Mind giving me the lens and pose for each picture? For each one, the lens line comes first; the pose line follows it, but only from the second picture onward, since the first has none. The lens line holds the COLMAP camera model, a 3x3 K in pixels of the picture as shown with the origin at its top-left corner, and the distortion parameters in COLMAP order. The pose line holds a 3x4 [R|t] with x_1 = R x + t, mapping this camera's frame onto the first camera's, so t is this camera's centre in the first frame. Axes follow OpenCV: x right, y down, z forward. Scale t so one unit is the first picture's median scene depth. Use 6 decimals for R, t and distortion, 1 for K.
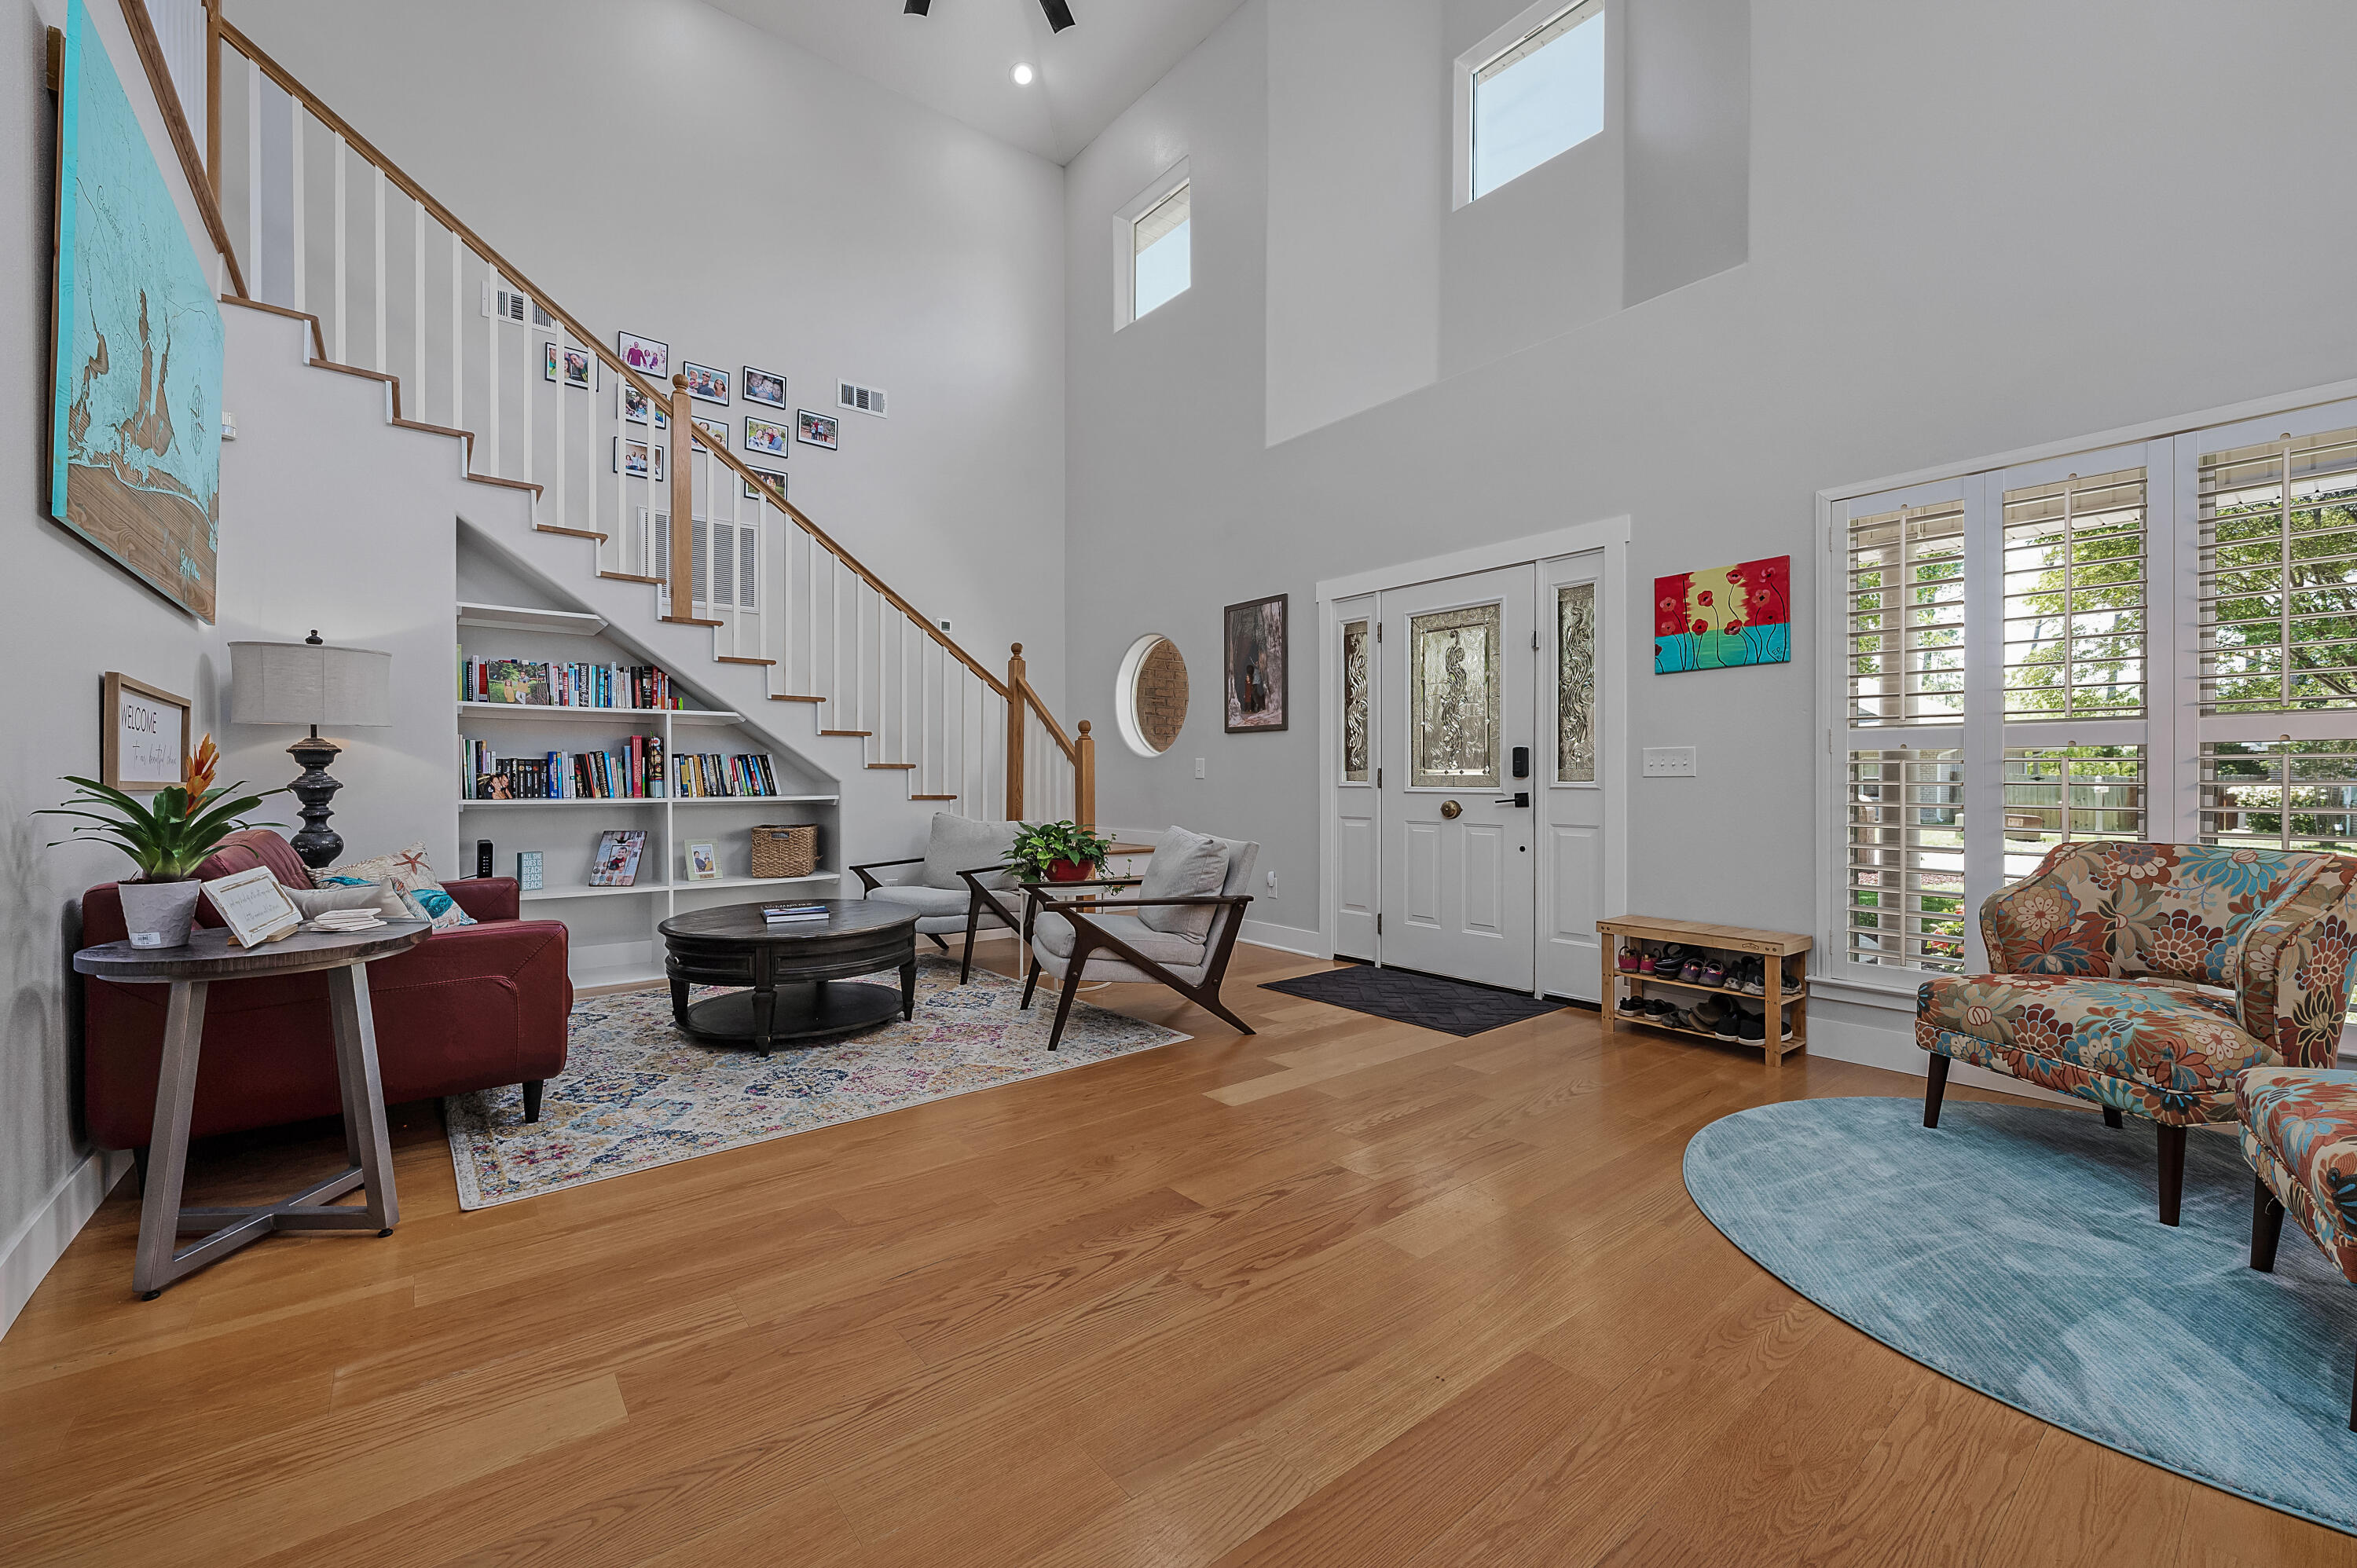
lens RADIAL K [[952.2, 0, 1178.5], [0, 952.2, 784.0], [0, 0, 1]] dist [0.000329, 0.000056]
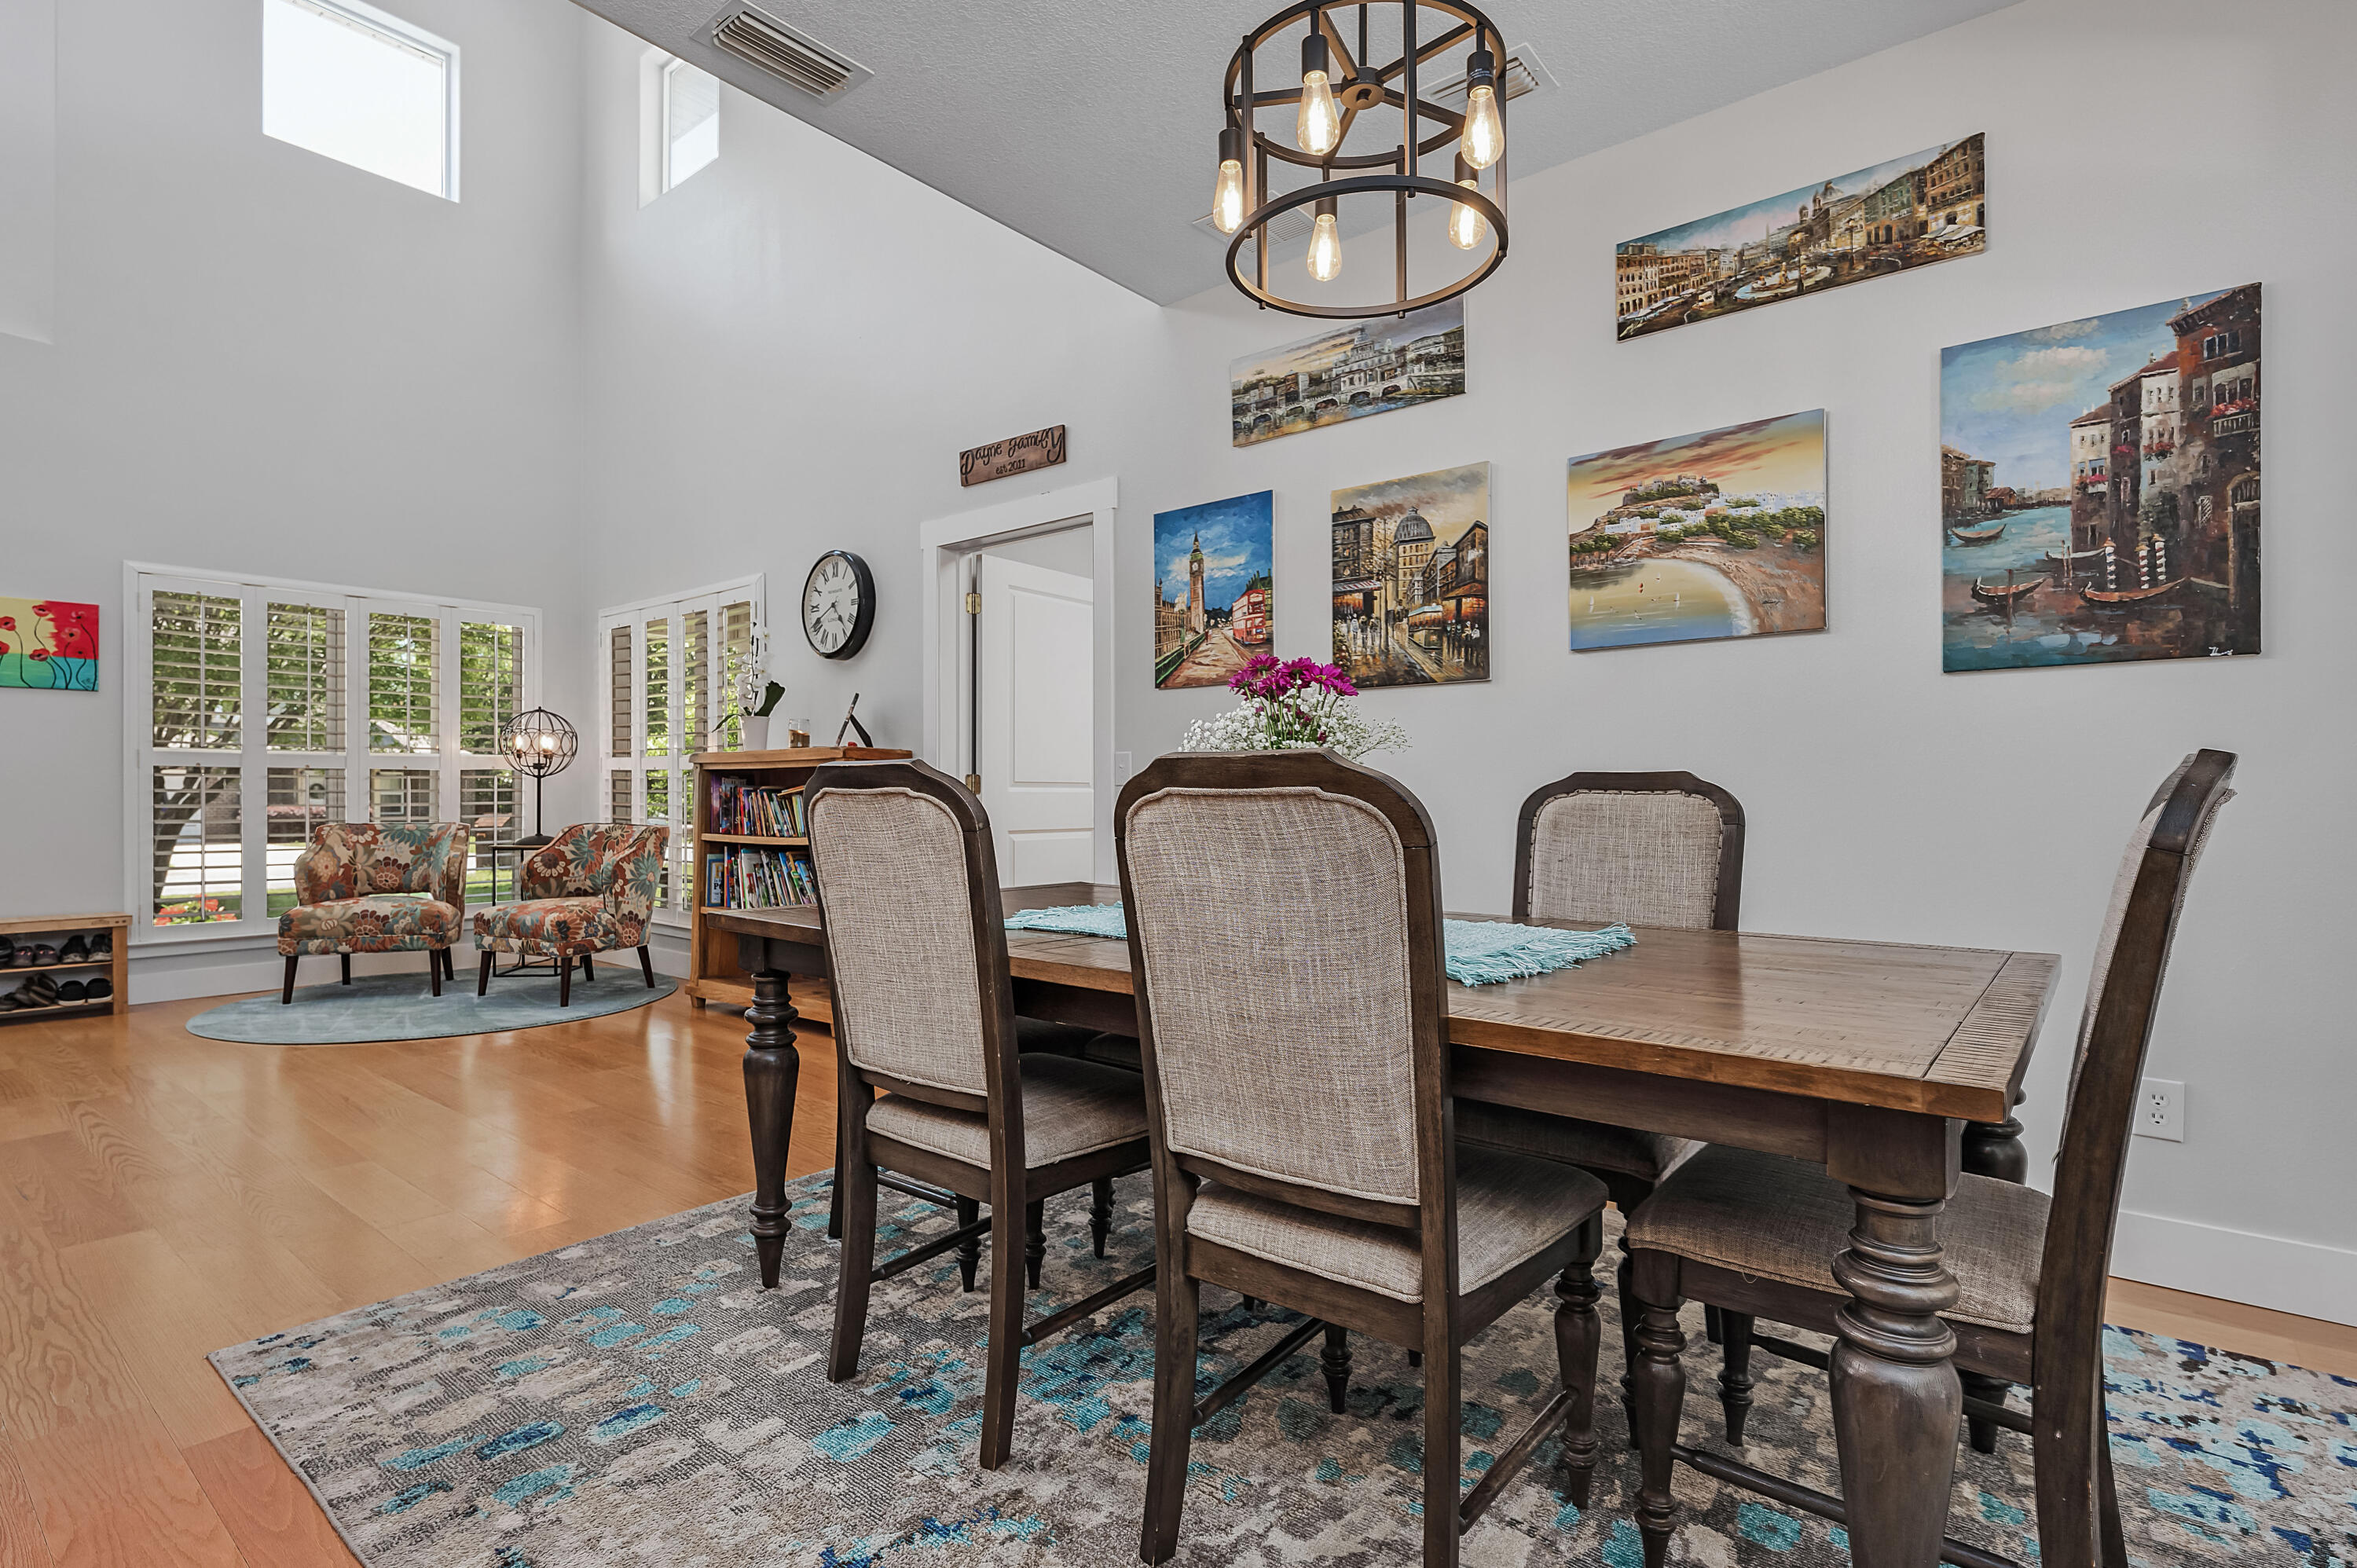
lens RADIAL K [[1140.3, 0, 1178.5], [0, 1140.3, 784.0], [0, 0, 1]] dist [0.001801, 0.000058]
pose [[-0.201956, 0.011016, 0.979333, -1.444709], [0.004708, 0.999936, -0.010277, 0.016275], [-0.979383, 0.002535, -0.201994, -0.087666]]
